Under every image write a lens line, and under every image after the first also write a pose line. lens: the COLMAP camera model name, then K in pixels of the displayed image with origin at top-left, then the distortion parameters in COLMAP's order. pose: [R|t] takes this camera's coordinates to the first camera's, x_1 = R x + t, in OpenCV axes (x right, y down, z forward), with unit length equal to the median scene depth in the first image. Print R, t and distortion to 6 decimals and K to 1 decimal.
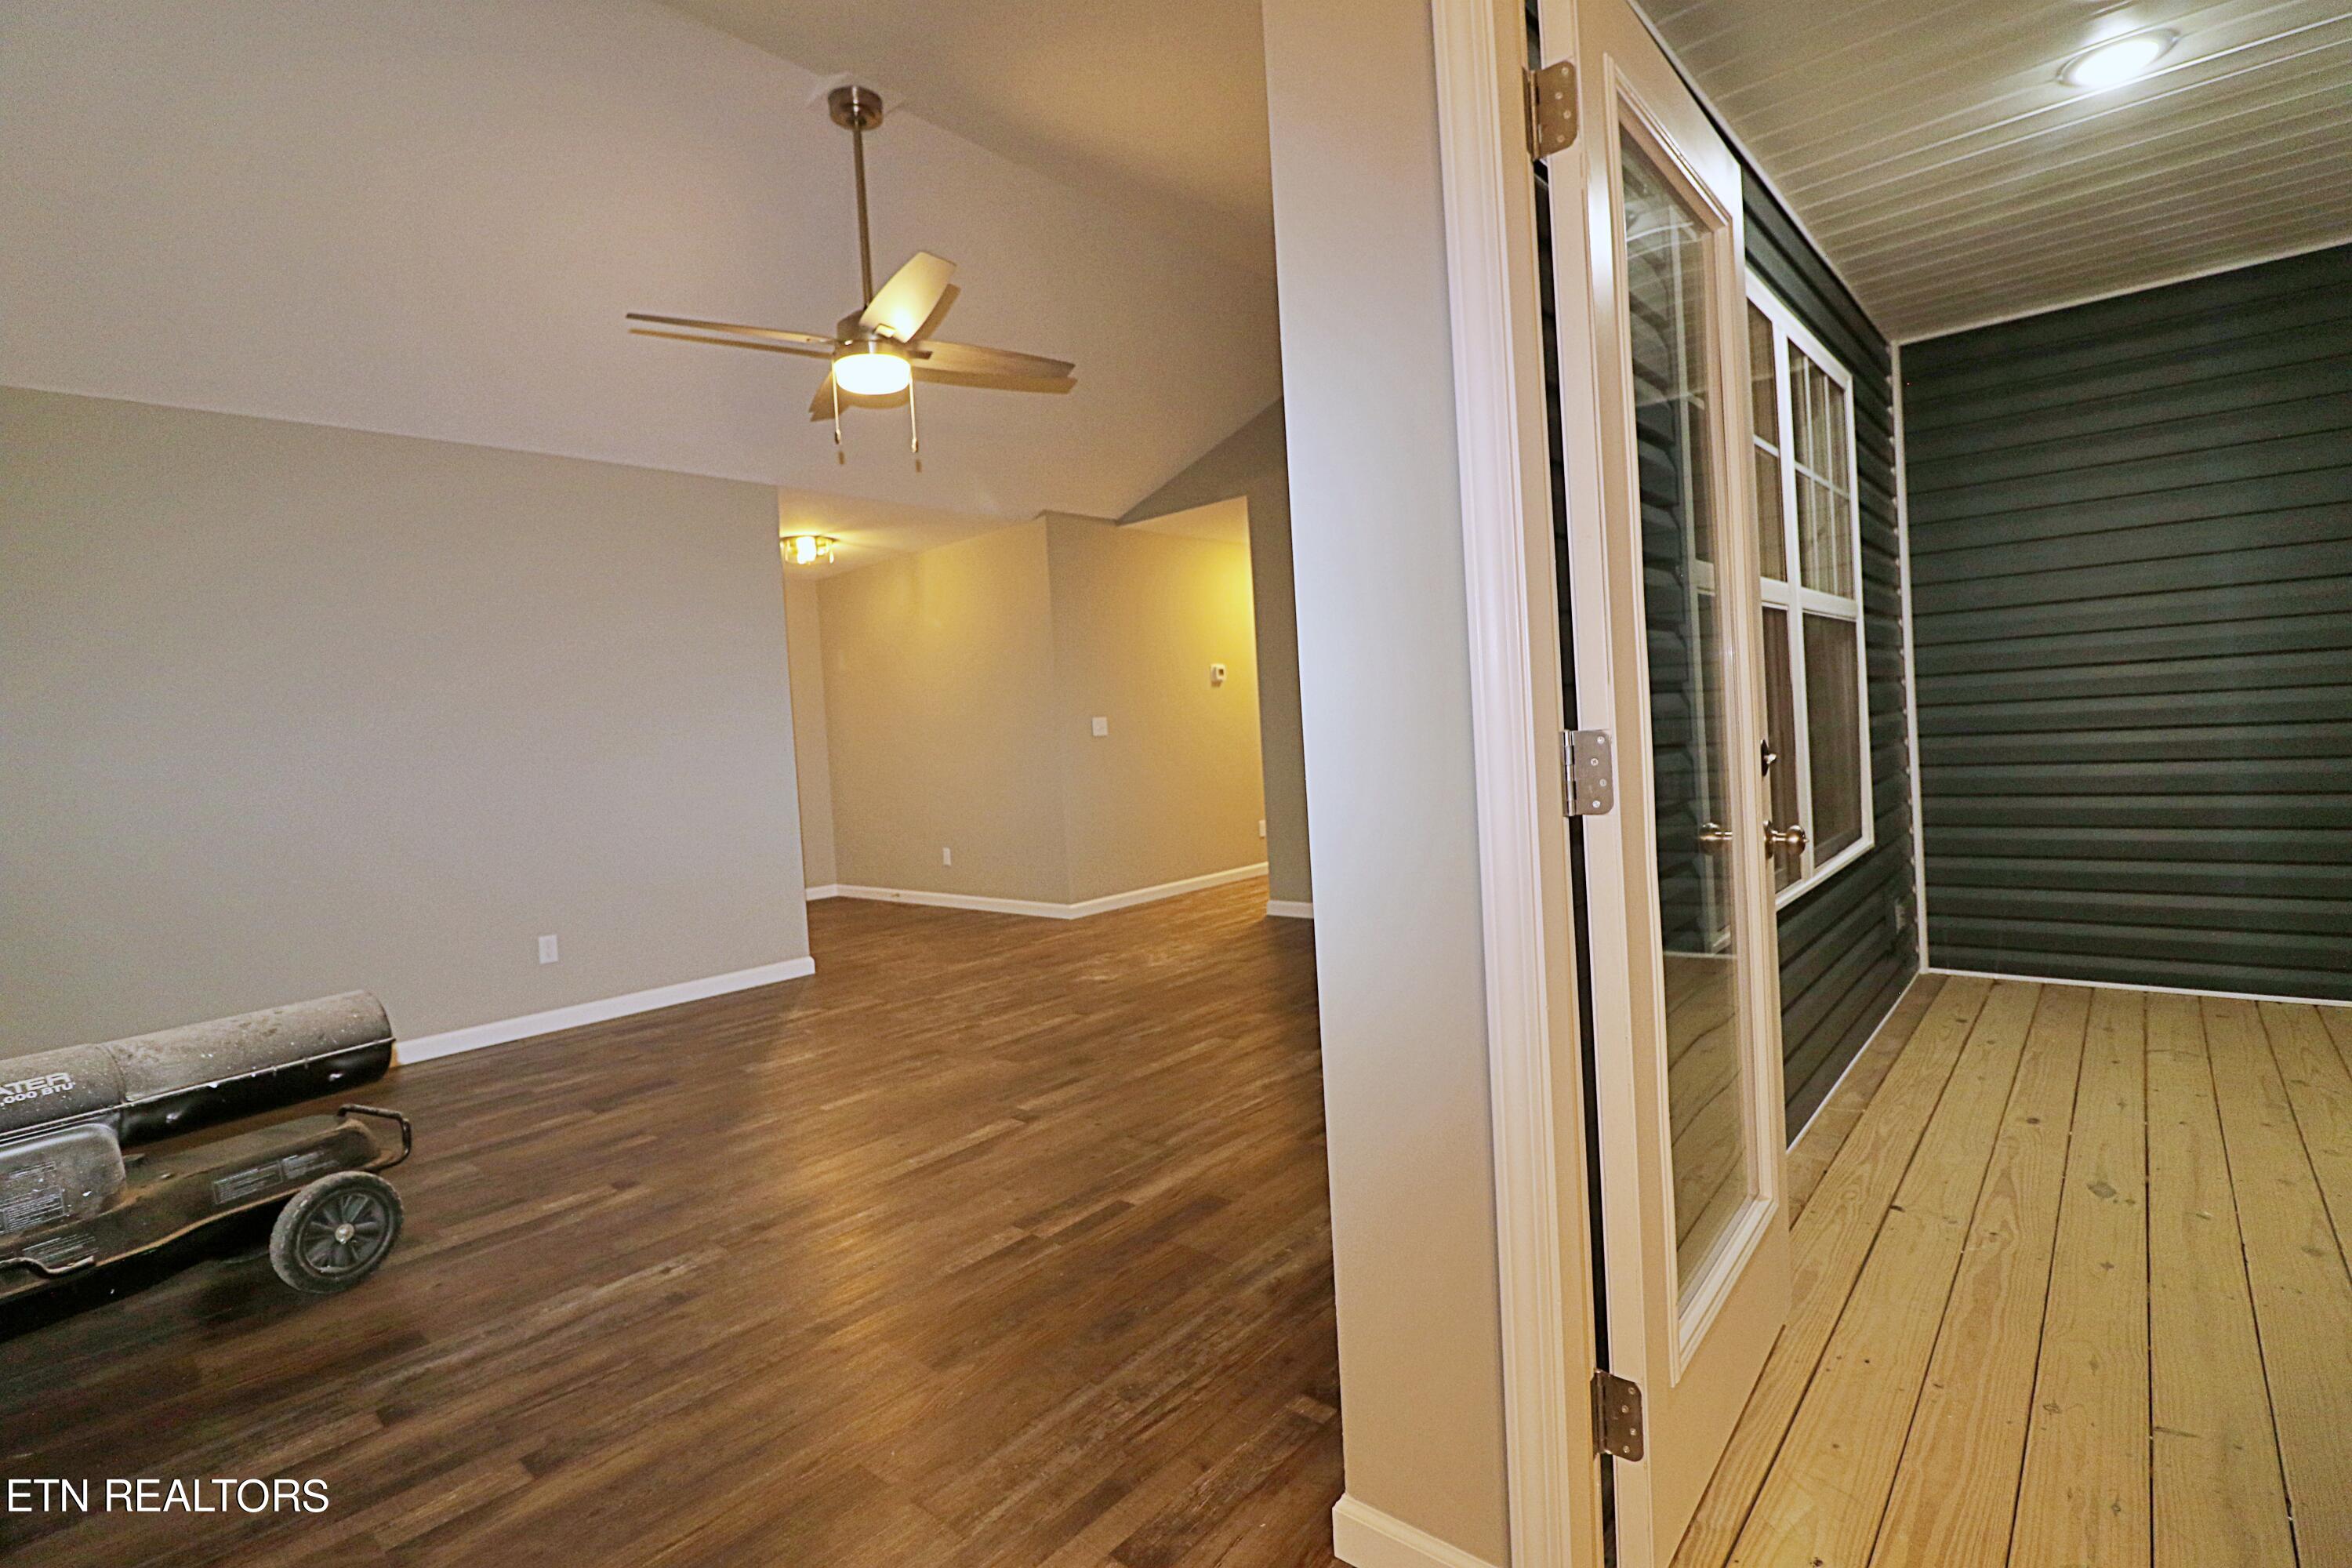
lens RADIAL K [[1076.3, 0, 1169.0], [0, 1076.3, 779.0], [0, 0, 1]] dist [-0.008456, -0.007620]
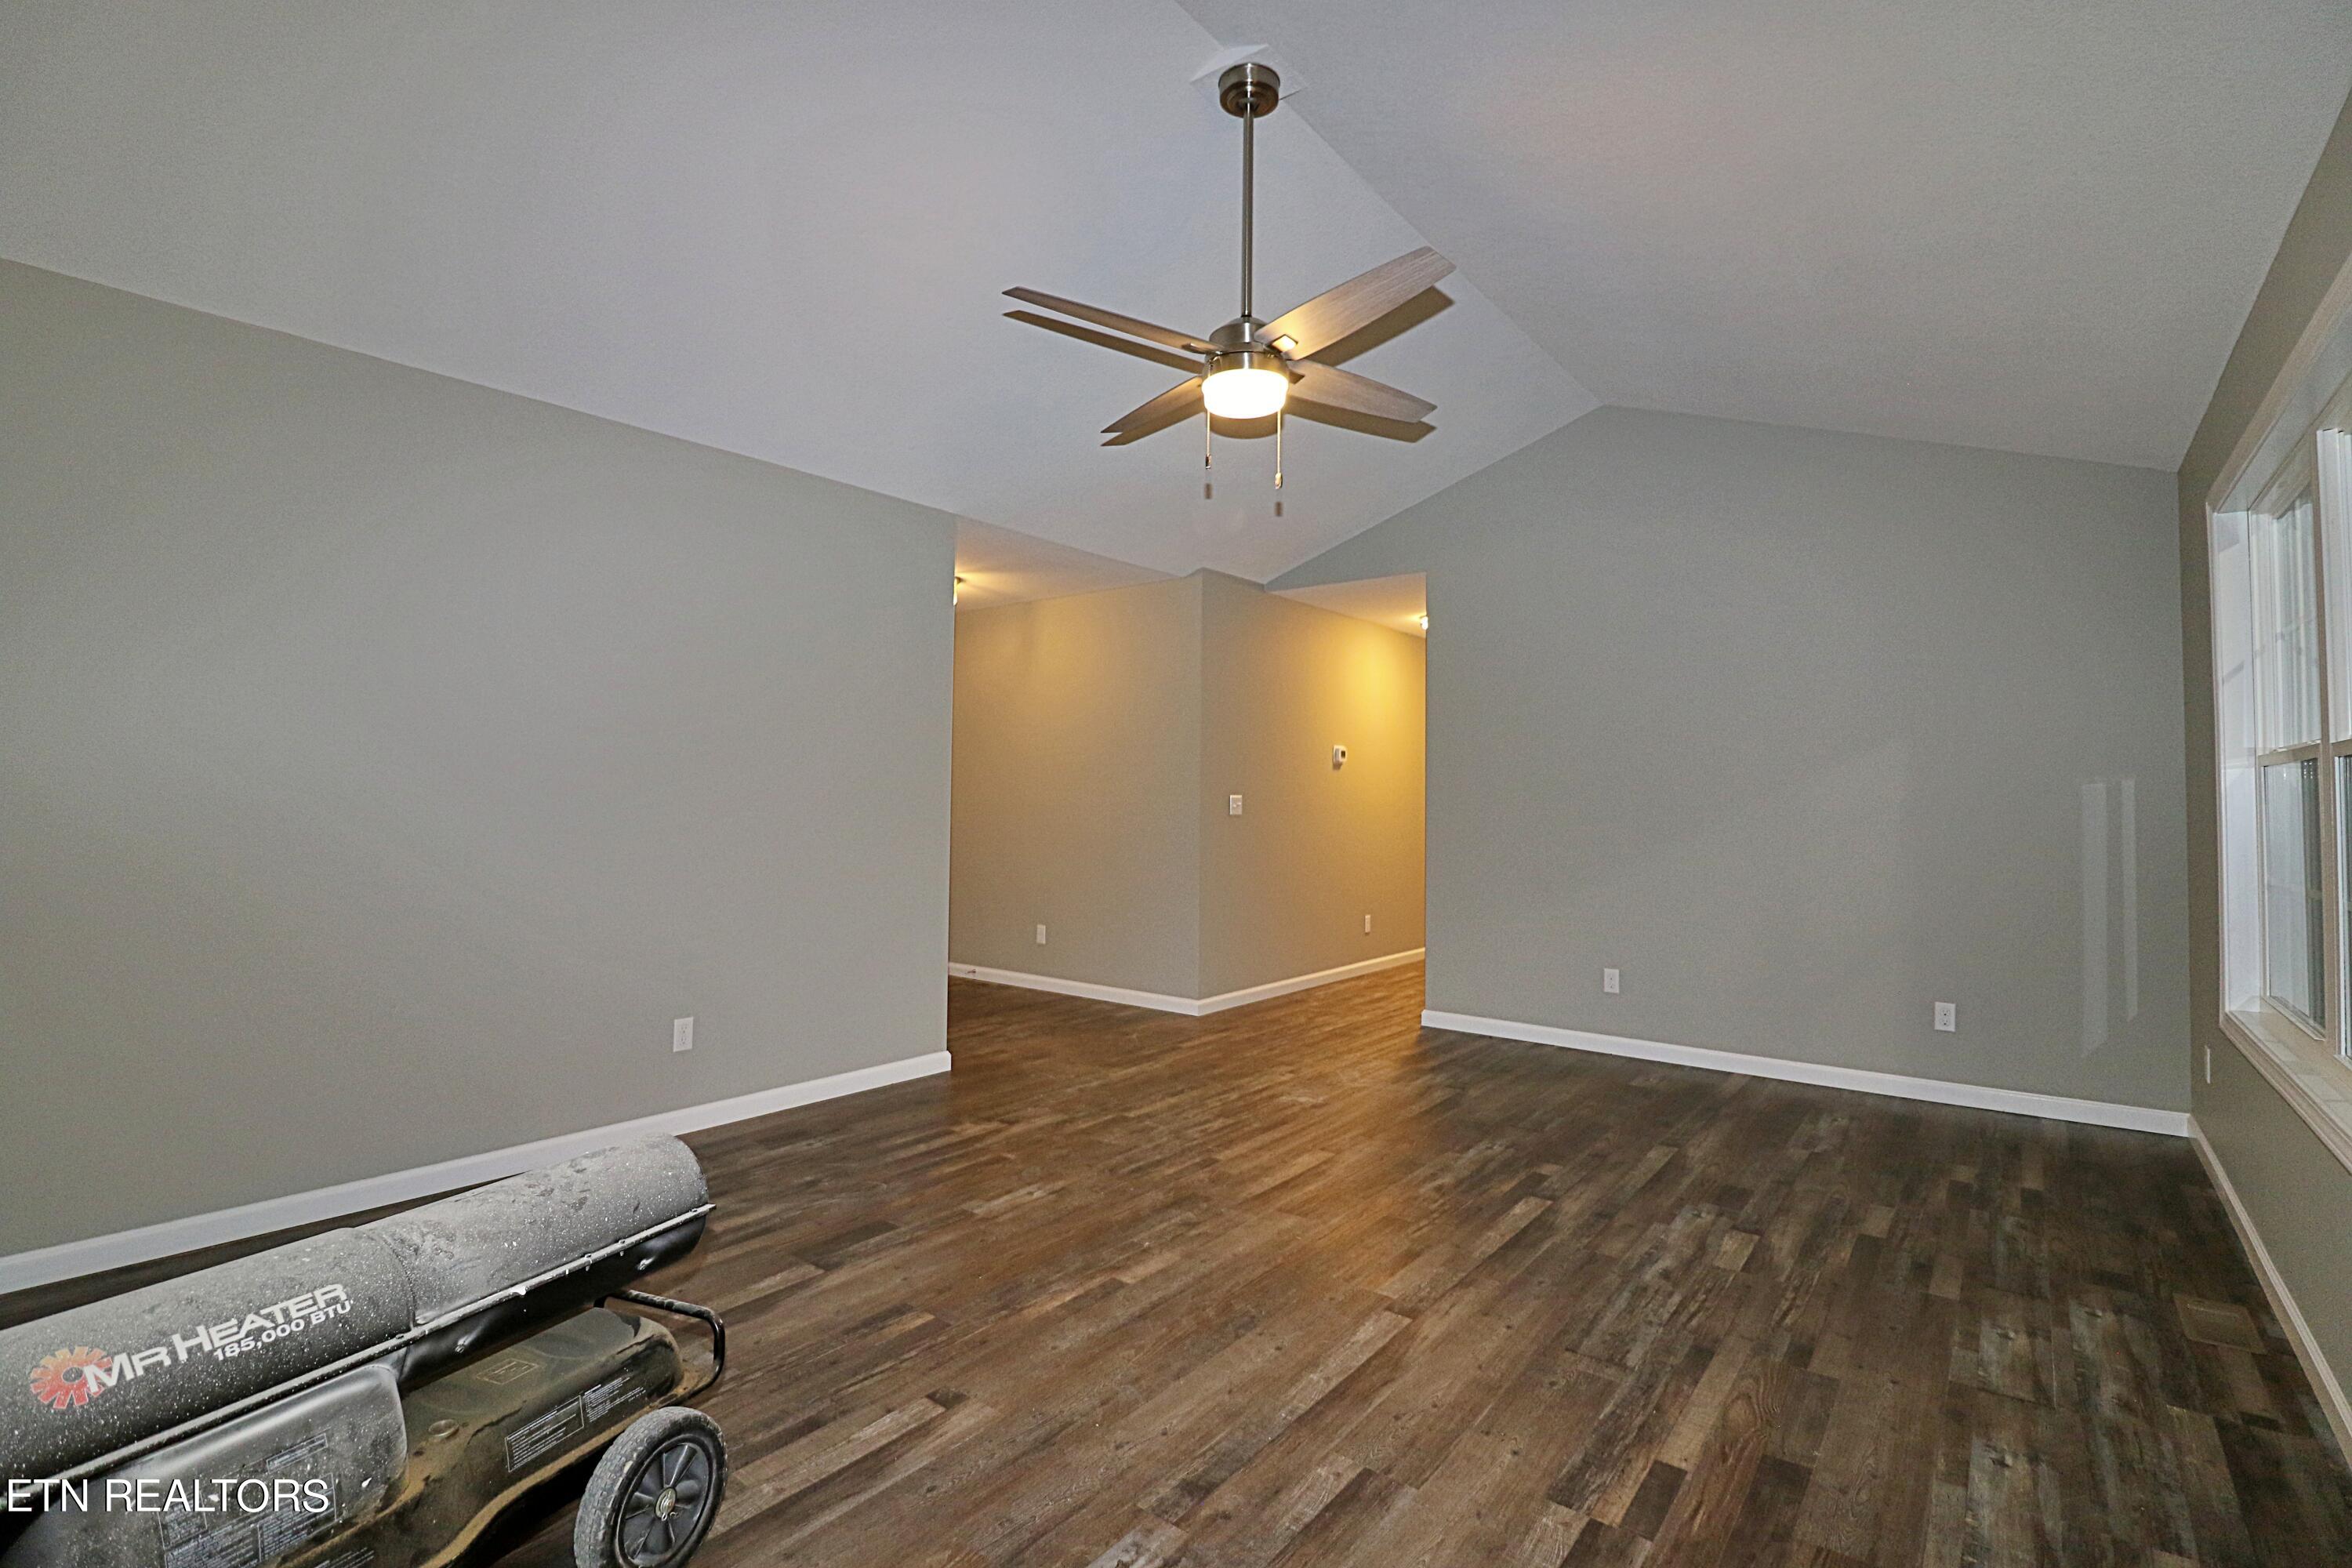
lens RADIAL K [[1076.3, 0, 1168.6], [0, 1076.3, 777.3], [0, 0, 1]] dist [-0.008456, -0.007620]
pose [[0.995373, 0.073296, 0.062133, -0.415521], [-0.069185, 0.995424, -0.065920, -0.018385], [-0.066680, 0.061316, 0.995889, 0.201426]]
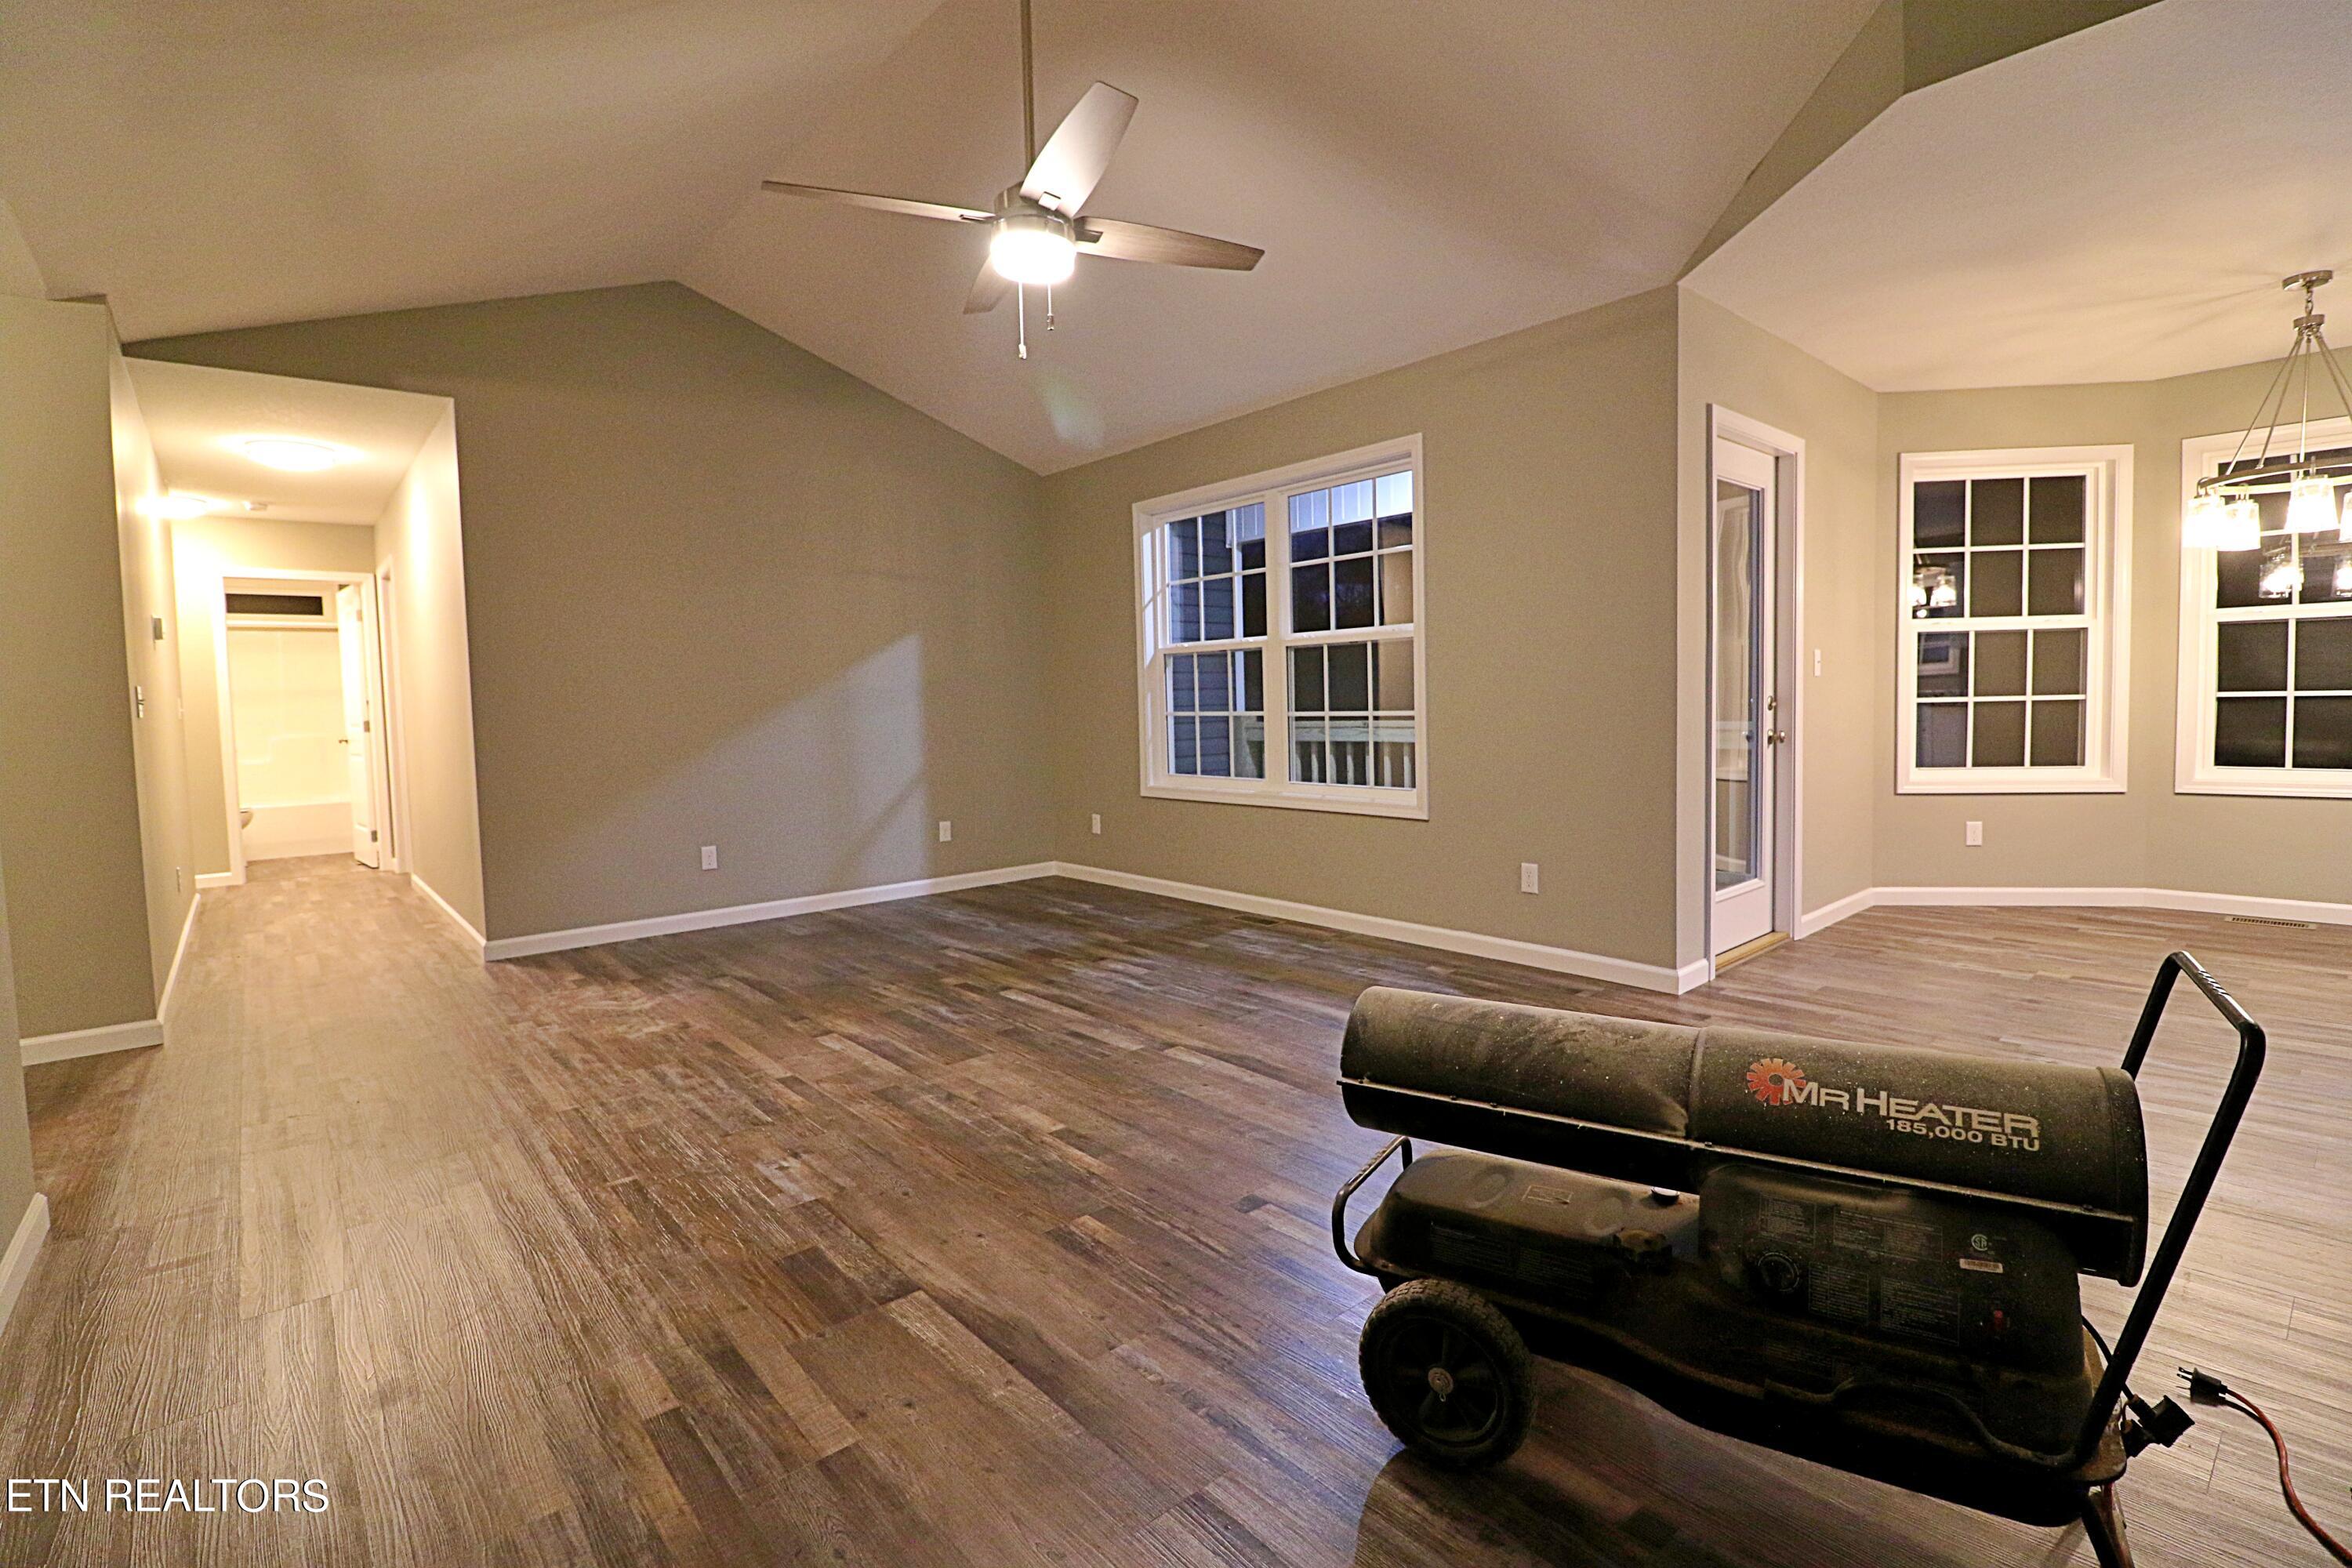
lens RADIAL K [[1076.3, 0, 1178.2], [0, 1076.3, 758.1], [0, 0, 1]] dist [-0.008456, -0.007620]
pose [[0.120662, 0.004299, 0.992684, -1.273846], [0.060499, 0.998100, -0.011677, 0.046547], [-0.990848, 0.061466, 0.120172, 0.901789]]
